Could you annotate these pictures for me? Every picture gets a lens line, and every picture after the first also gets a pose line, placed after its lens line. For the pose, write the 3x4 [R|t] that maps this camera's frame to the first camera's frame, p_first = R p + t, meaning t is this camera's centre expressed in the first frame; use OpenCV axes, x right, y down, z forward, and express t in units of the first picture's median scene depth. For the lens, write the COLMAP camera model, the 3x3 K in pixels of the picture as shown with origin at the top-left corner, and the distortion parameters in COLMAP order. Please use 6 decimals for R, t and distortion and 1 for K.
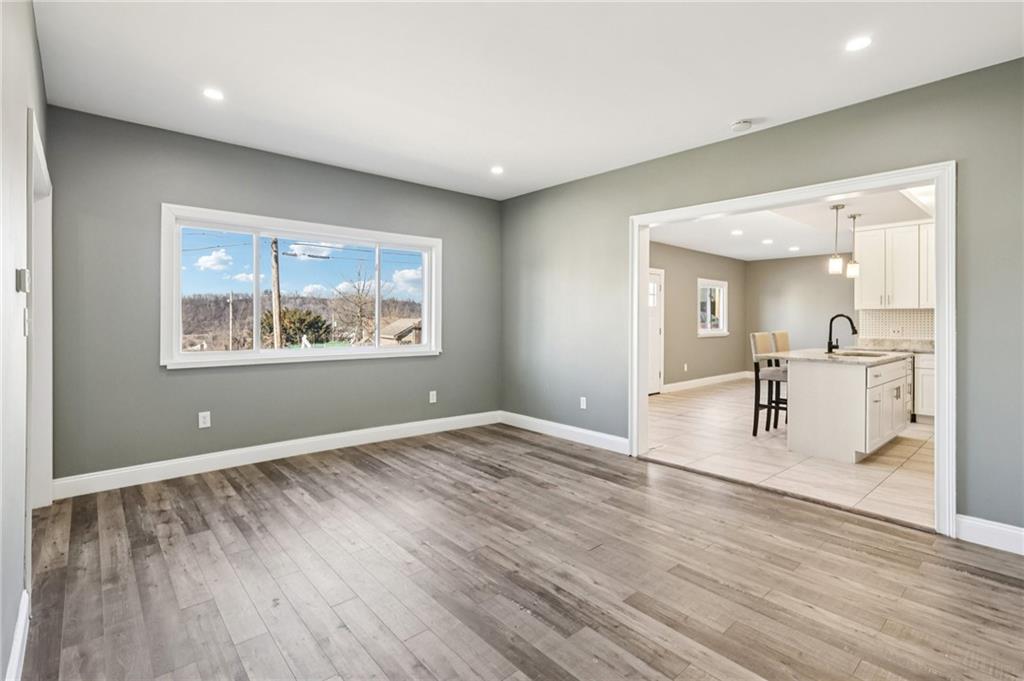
lens RADIAL K [[481.5, 0, 512.9], [0, 481.5, 327.5], [0, 0, 1]] dist [-0.000813, -0.000119]
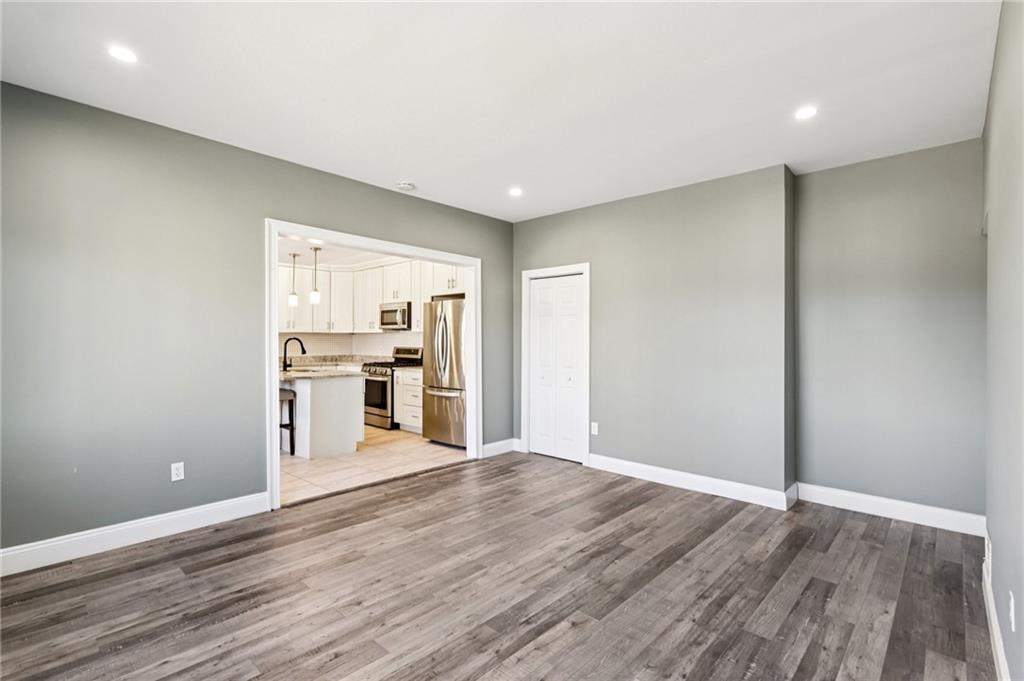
lens RADIAL K [[477.2, 0, 512.0], [0, 477.2, 340.5], [0, 0, 1]] dist [-0.000128, 0.000094]
pose [[-0.102147, -0.003268, 0.994764, -0.783903], [0.010417, 0.999936, 0.004355, -0.028514], [-0.994715, 0.010808, -0.102106, 0.870253]]
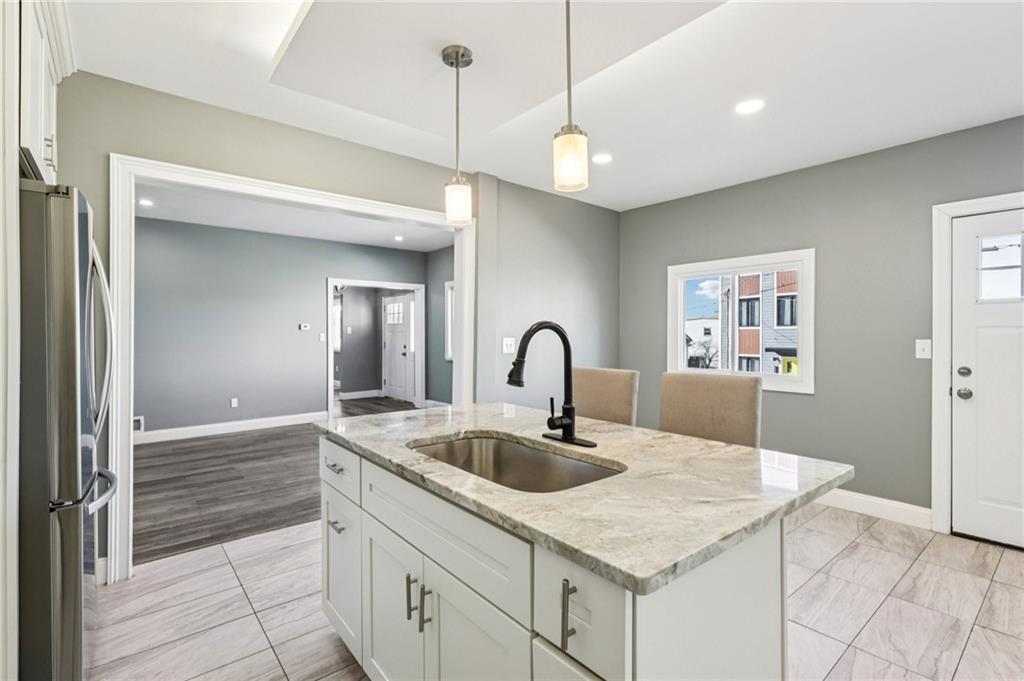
lens RADIAL K [[477.2, 0, 512.0], [0, 477.2, 340.5], [0, 0, 1]] dist [-0.000128, 0.000094]
pose [[-0.031823, 0.009097, -0.999452, 1.472485], [-0.015474, 0.999834, 0.009594, -0.025827], [0.999374, 0.015771, -0.031677, 1.460330]]
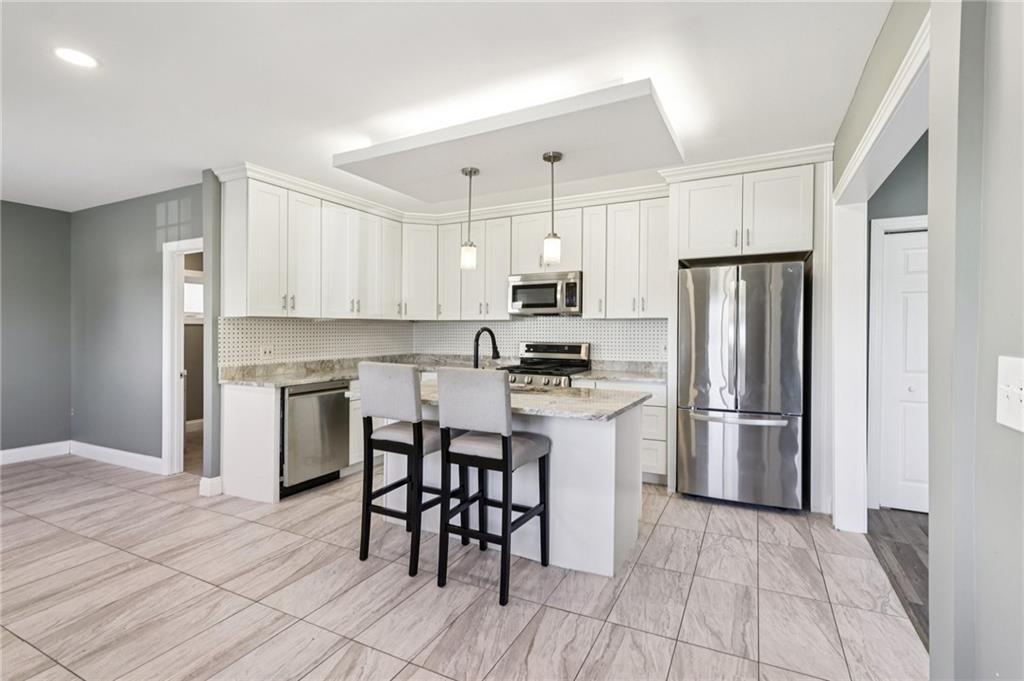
lens RADIAL K [[478.0, 0, 517.1], [0, 478.0, 333.1], [0, 0, 1]] dist [0.004275, 0.001122]
pose [[-0.370567, -0.006454, 0.928783, 0.150441], [0.012119, 0.999857, 0.011783, -0.038815], [-0.928727, 0.015622, -0.370436, 1.754730]]
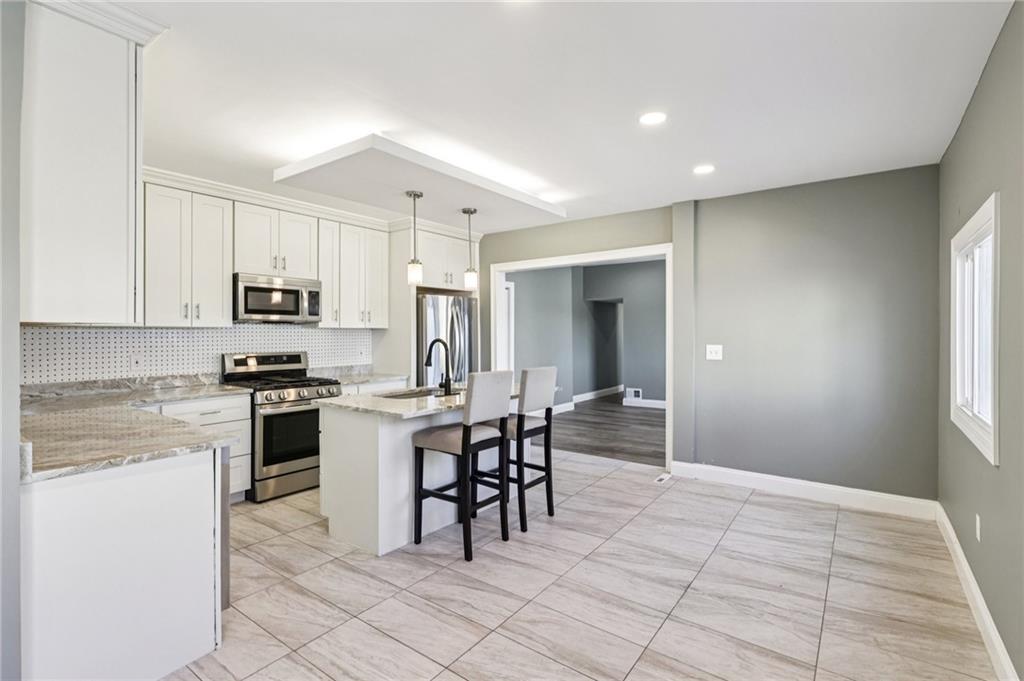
lens RADIAL K [[478.0, 0, 517.1], [0, 478.0, 333.1], [0, 0, 1]] dist [0.004275, 0.001122]
pose [[-0.976604, -0.001320, -0.215040, 1.067469], [-0.004880, 0.999860, 0.016022, -0.069991], [0.214988, 0.016696, -0.976474, 2.526986]]
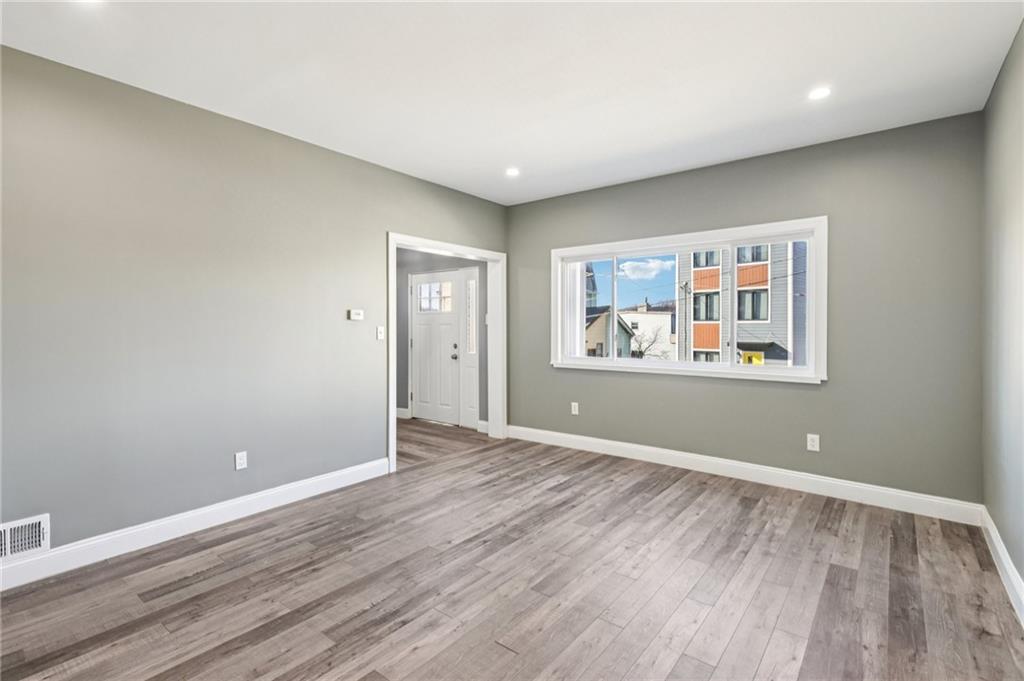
lens RADIAL K [[481.5, 0, 512.9], [0, 481.5, 327.5], [0, 0, 1]] dist [-0.000813, -0.000119]
pose [[0.175274, -0.006122, -0.984501, 0.692614], [-0.015136, 0.999846, -0.008912, -0.014119], [0.984403, 0.016463, 0.175155, 0.682224]]
